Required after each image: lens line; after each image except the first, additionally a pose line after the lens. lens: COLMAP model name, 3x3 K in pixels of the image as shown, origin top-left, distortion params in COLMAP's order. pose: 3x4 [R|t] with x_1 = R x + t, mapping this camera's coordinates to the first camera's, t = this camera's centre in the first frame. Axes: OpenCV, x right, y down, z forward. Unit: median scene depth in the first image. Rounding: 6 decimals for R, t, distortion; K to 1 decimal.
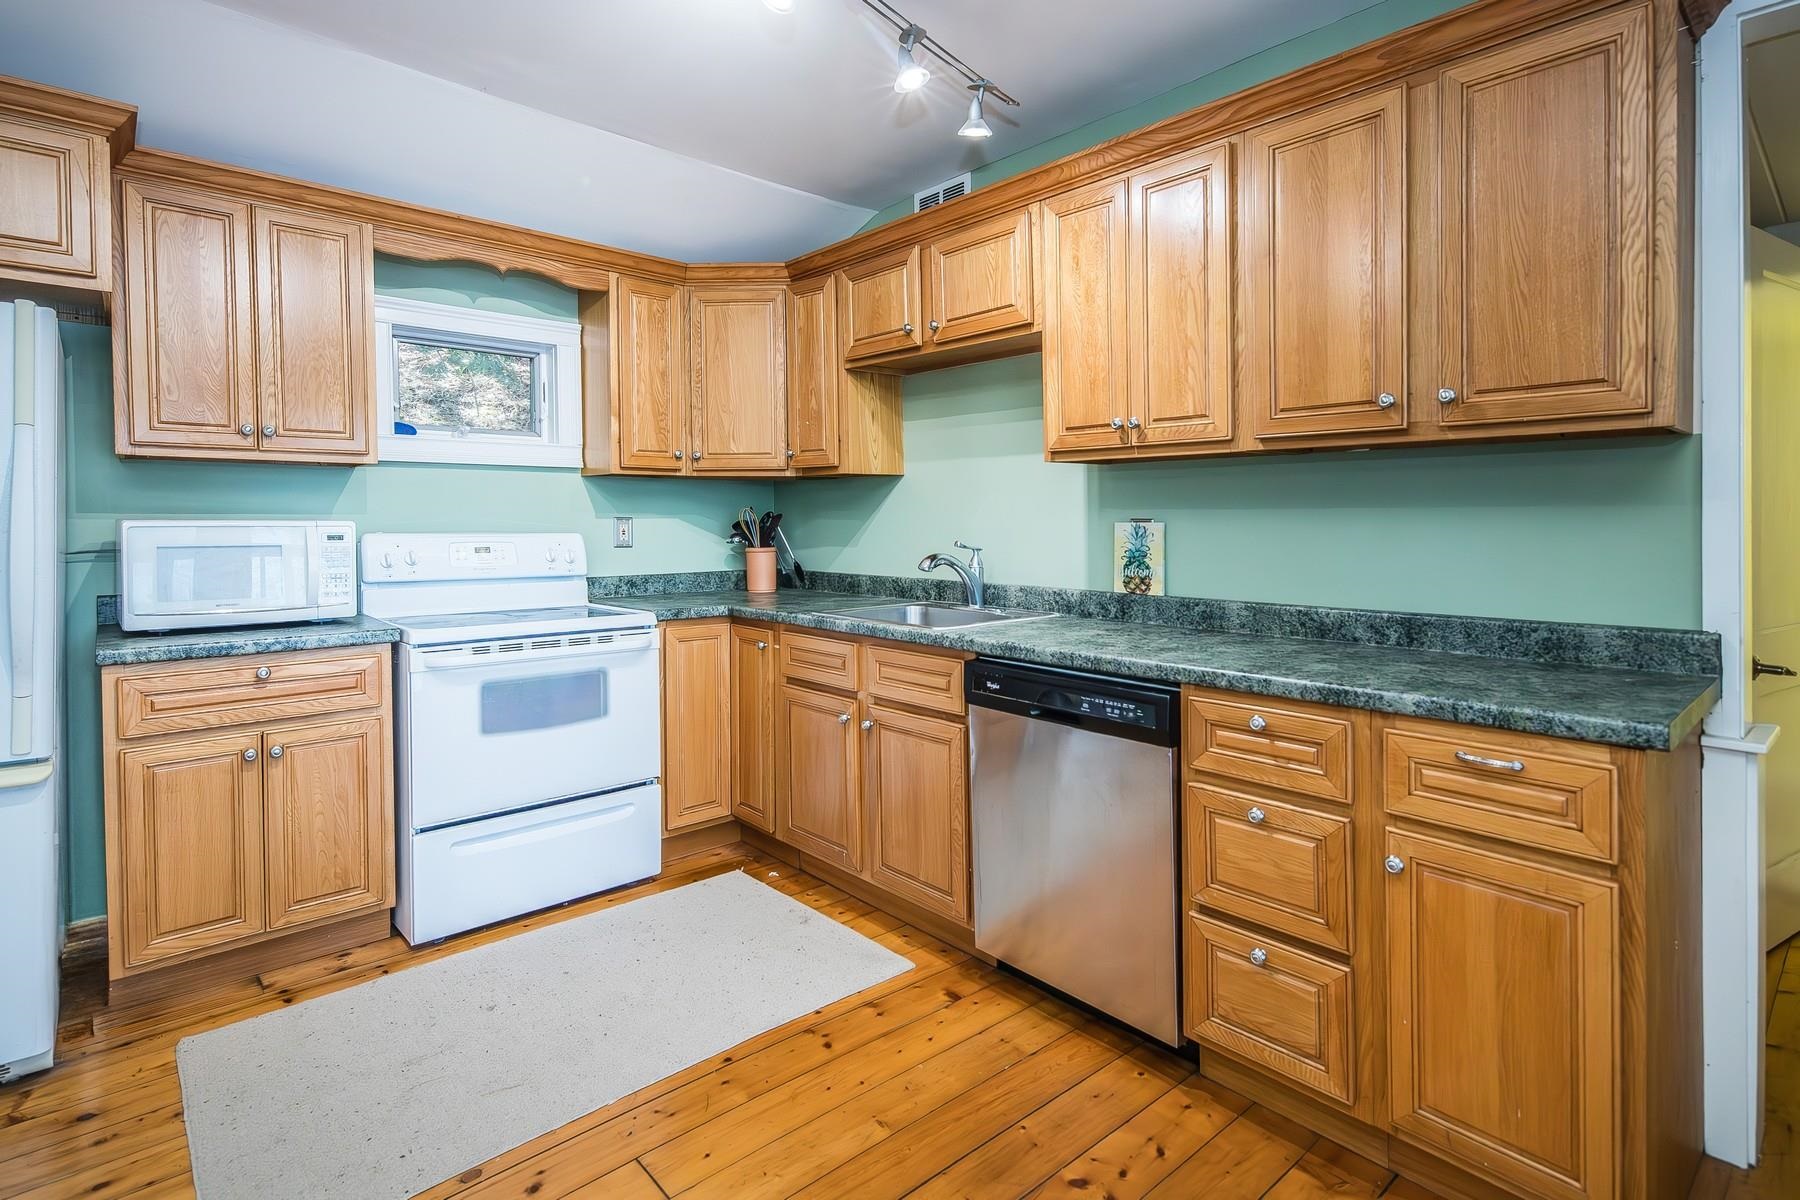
lens RADIAL K [[914.1, 0, 856.4], [0, 914.1, 532.5], [0, 0, 1]] dist [0.009377, -0.001407]
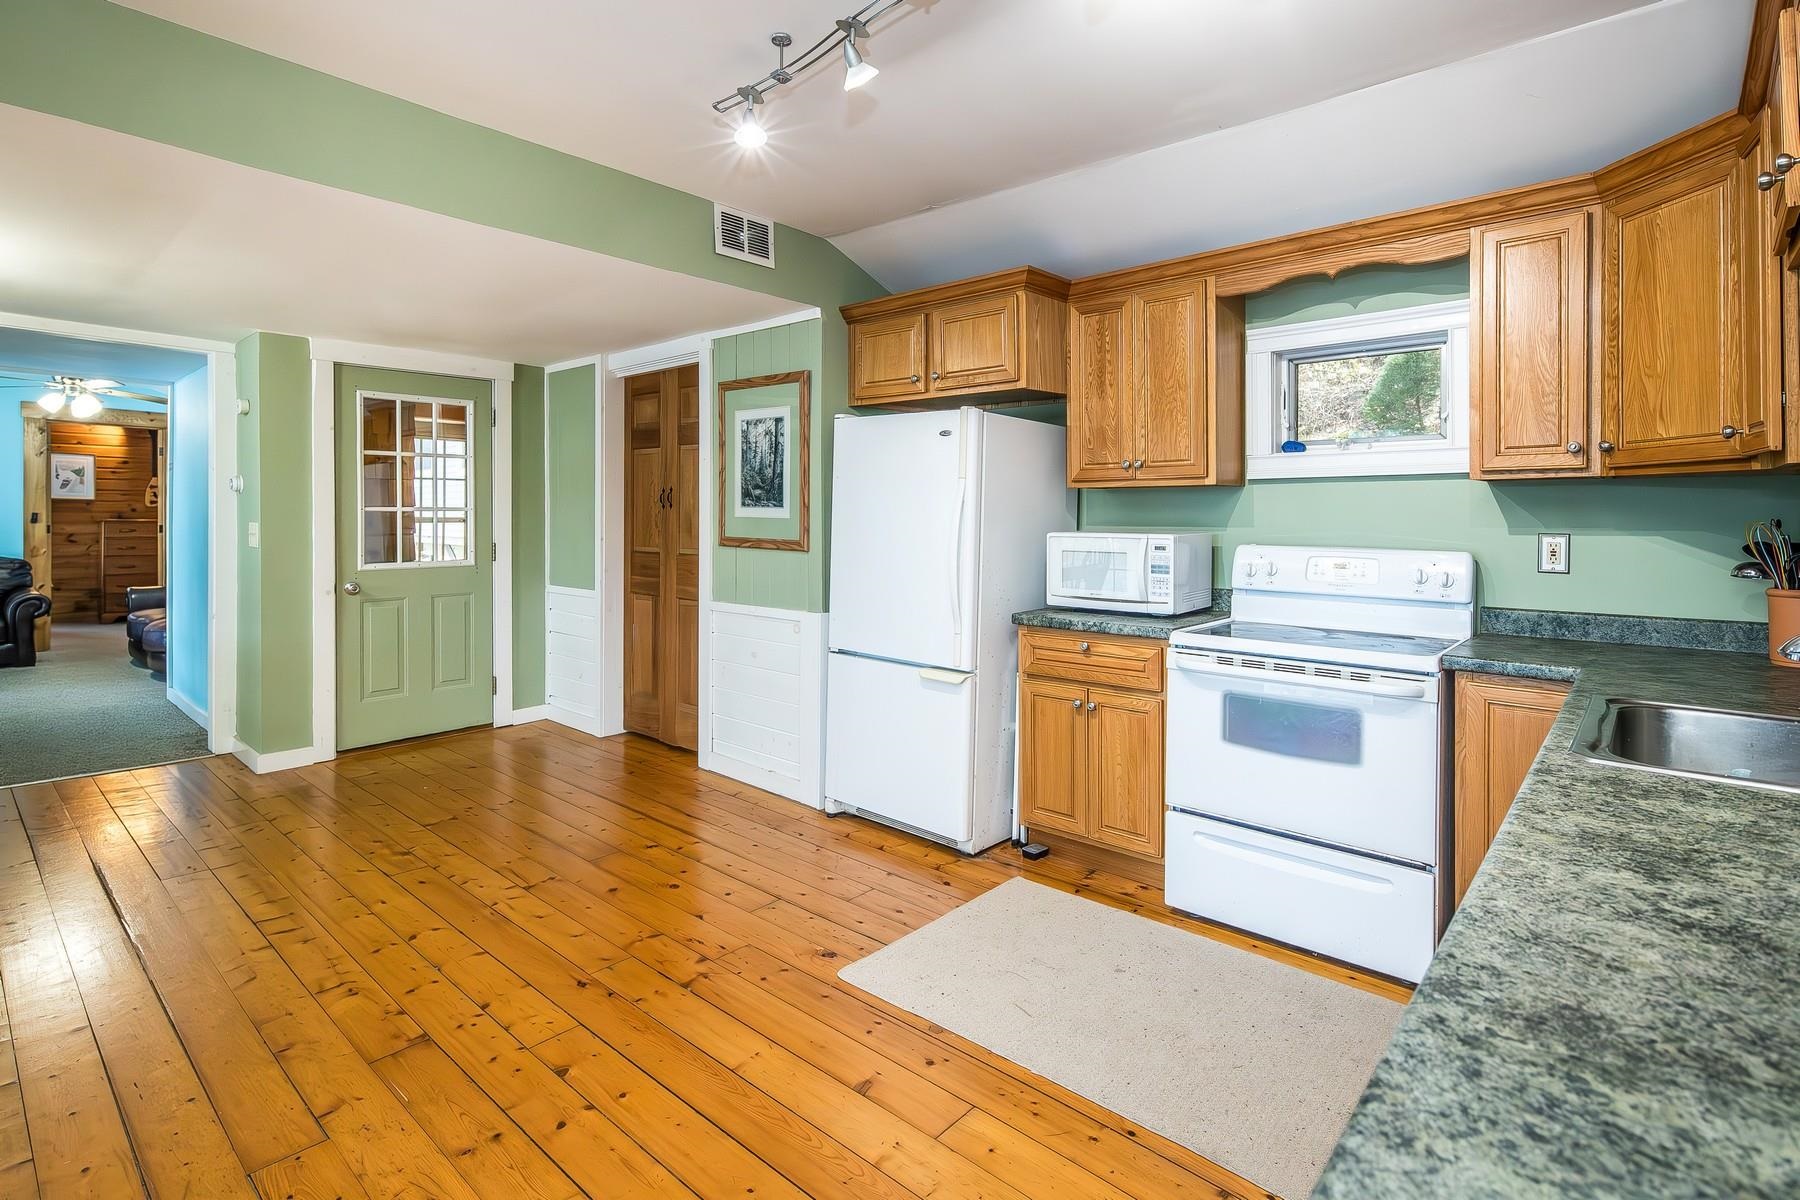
lens RADIAL K [[914.1, 0, 933.8], [0, 914.1, 519.3], [0, 0, 1]] dist [0.009377, -0.001407]
pose [[0.104549, 0.008000, -0.994488, 0.577021], [-0.012598, 0.999898, 0.006719, -0.034955], [0.994440, 0.011826, 0.104639, 0.537741]]
